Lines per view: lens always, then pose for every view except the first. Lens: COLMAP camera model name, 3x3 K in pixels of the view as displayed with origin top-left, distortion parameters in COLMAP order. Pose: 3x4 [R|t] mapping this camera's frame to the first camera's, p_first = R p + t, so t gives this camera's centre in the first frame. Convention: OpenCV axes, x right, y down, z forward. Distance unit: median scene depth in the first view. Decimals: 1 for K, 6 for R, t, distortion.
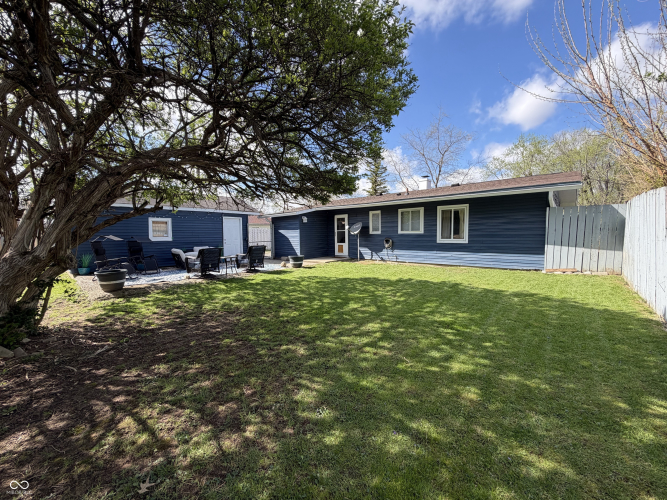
lens RADIAL K [[267.5, 0, 331.7], [0, 267.5, 252.6], [0, 0, 1]] dist [0.011117, -0.000392]
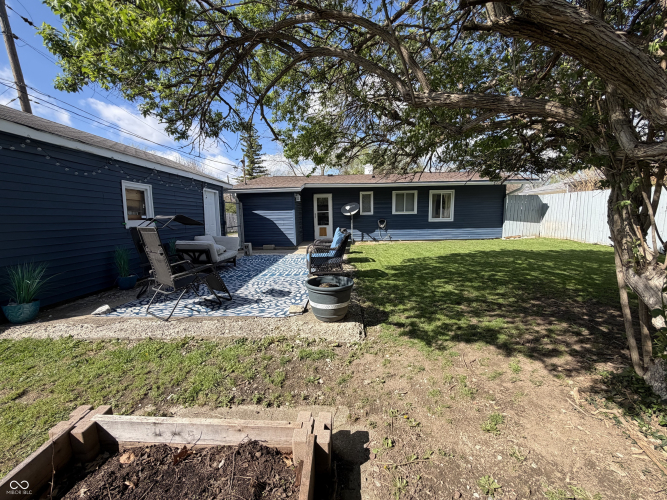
lens RADIAL K [[267.5, 0, 331.7], [0, 267.5, 252.6], [0, 0, 1]] dist [0.011117, -0.000392]
pose [[0.767388, -0.091503, 0.634620, -0.864483], [0.054753, 0.995501, 0.077329, -0.020175], [-0.638841, -0.024594, 0.768946, 0.454956]]
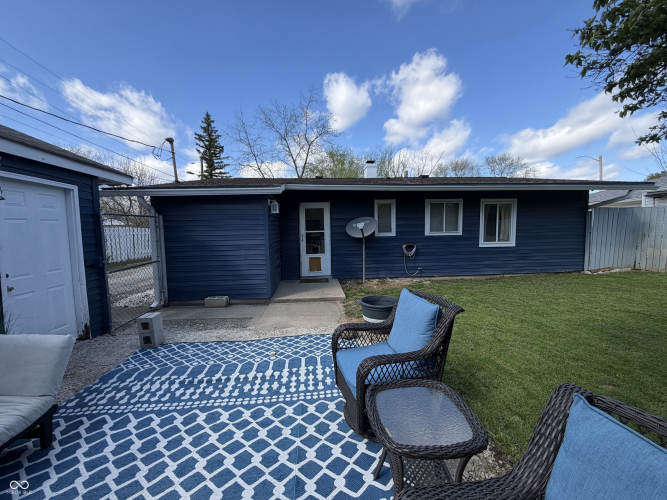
lens RADIAL K [[267.5, 0, 331.7], [0, 267.5, 252.6], [0, 0, 1]] dist [0.011117, -0.000392]
pose [[0.692215, -0.060966, 0.719112, -0.554154], [0.059094, 0.997868, 0.027716, -0.083810], [-0.719268, 0.023310, 0.694342, 0.965748]]
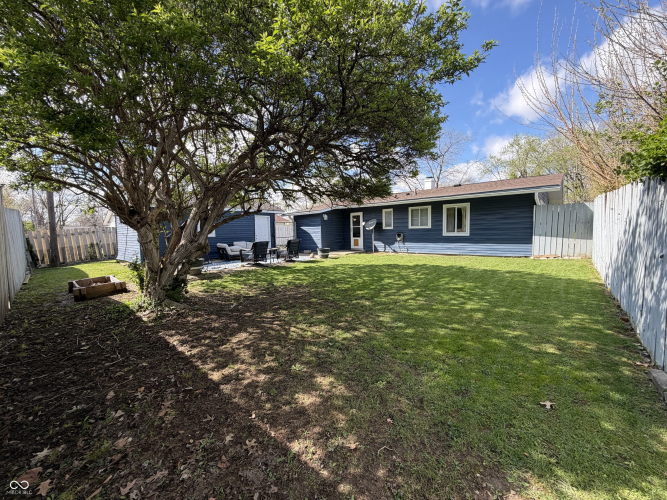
lens RADIAL K [[267.5, 0, 331.7], [0, 267.5, 252.6], [0, 0, 1]] dist [0.011117, -0.000392]
pose [[0.999897, -0.012151, 0.007624, -0.129673], [0.012064, 0.999863, 0.011330, 0.022069], [-0.007761, -0.011237, 0.999907, -0.213815]]
